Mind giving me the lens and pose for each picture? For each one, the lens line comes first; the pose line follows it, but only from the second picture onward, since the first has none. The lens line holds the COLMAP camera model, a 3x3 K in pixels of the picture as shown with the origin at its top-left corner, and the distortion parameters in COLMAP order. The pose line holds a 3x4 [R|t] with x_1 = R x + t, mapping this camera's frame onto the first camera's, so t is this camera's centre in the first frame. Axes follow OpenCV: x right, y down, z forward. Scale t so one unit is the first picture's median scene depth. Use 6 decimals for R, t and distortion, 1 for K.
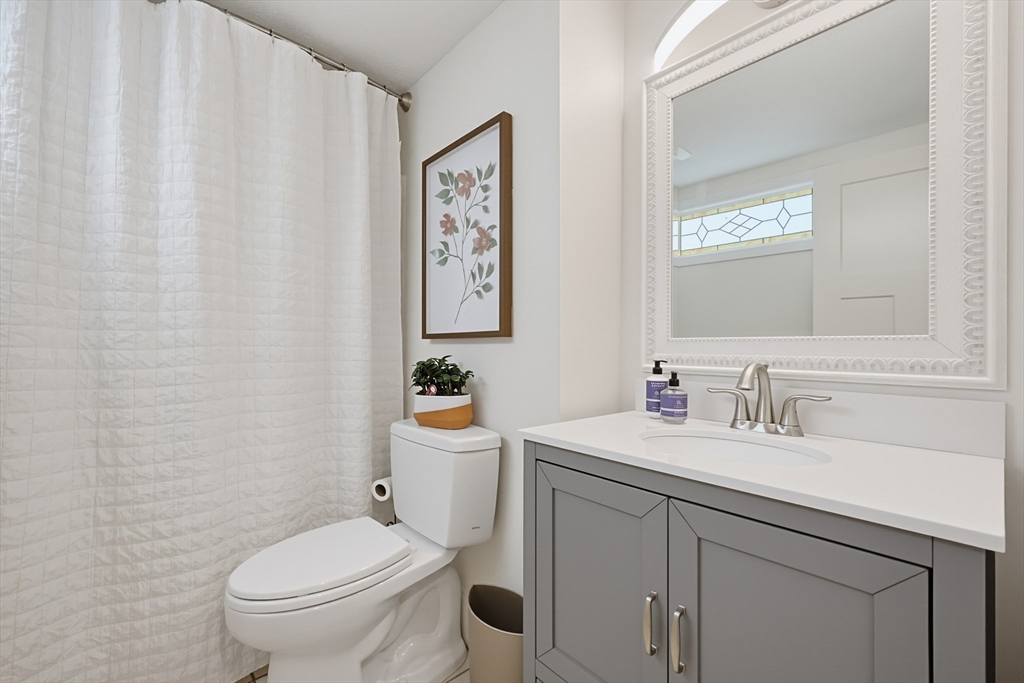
lens RADIAL K [[448.2, 0, 516.0], [0, 448.2, 341.6], [0, 0, 1]] dist [-0.001436, 0.000173]
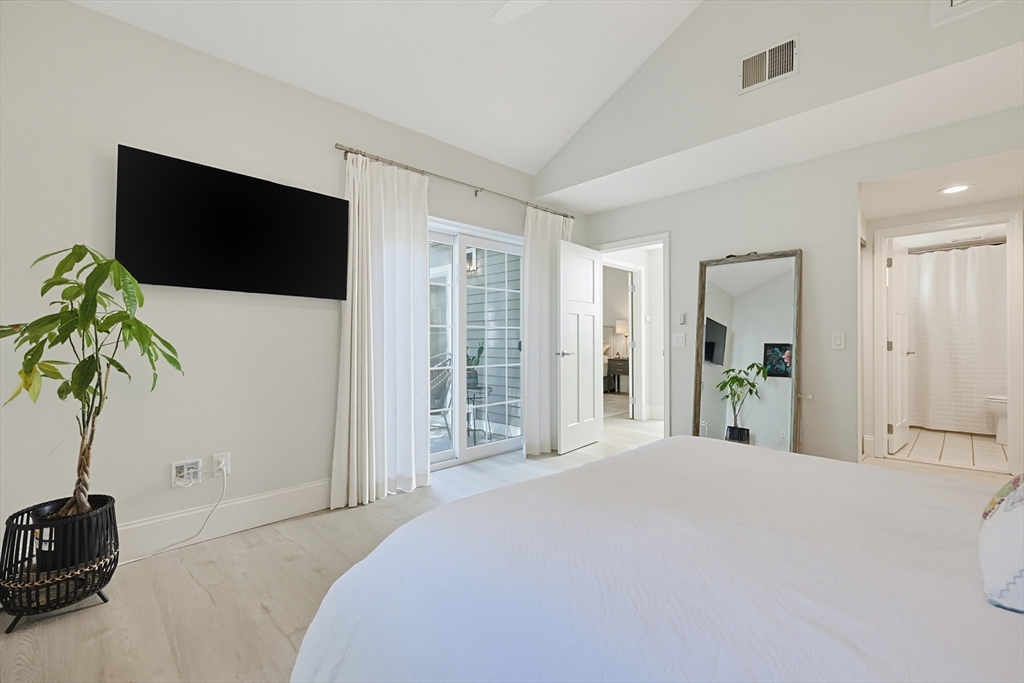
lens RADIAL K [[448.2, 0, 517.4], [0, 448.2, 336.5], [0, 0, 1]] dist [-0.001436, 0.000173]
pose [[0.074873, -0.005351, -0.997179, 2.839904], [0.010657, 0.999933, -0.004565, -0.041930], [0.997136, -0.010285, 0.074925, -3.244449]]
